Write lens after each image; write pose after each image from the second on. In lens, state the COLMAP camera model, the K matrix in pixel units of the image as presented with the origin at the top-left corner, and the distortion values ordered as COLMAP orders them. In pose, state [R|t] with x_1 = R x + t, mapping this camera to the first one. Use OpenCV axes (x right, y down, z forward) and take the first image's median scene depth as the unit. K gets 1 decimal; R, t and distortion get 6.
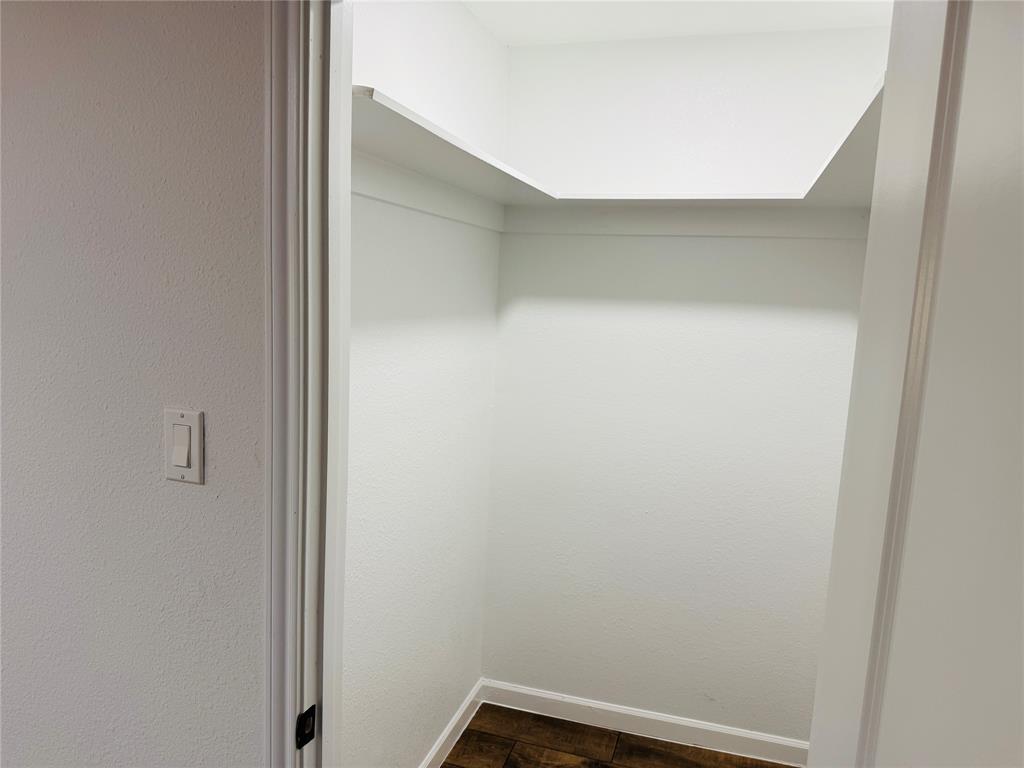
lens RADIAL K [[714.4, 0, 515.0], [0, 714.4, 385.5], [0, 0, 1]] dist [0.081417, -0.104948]
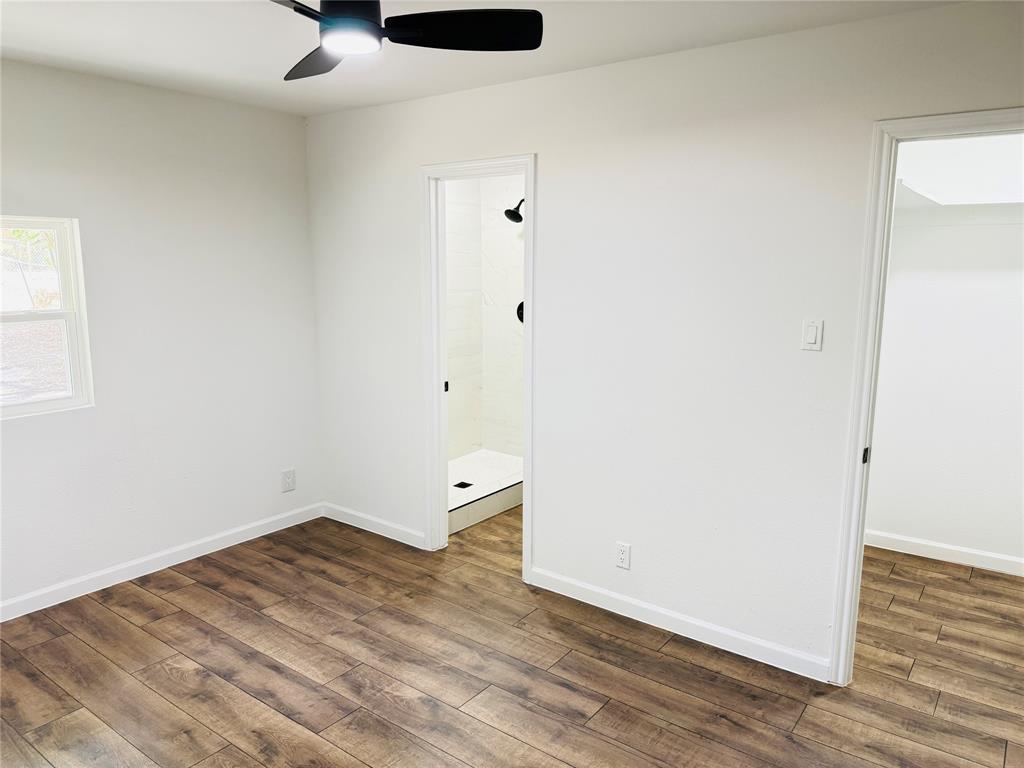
lens RADIAL K [[714.4, 0, 512.6], [0, 714.4, 379.6], [0, 0, 1]] dist [0.081417, -0.104948]
pose [[0.946877, 0.013420, -0.321316, -0.618571], [-0.009618, 0.999864, 0.013417, 0.205315], [0.321452, -0.009613, 0.946877, -1.567709]]
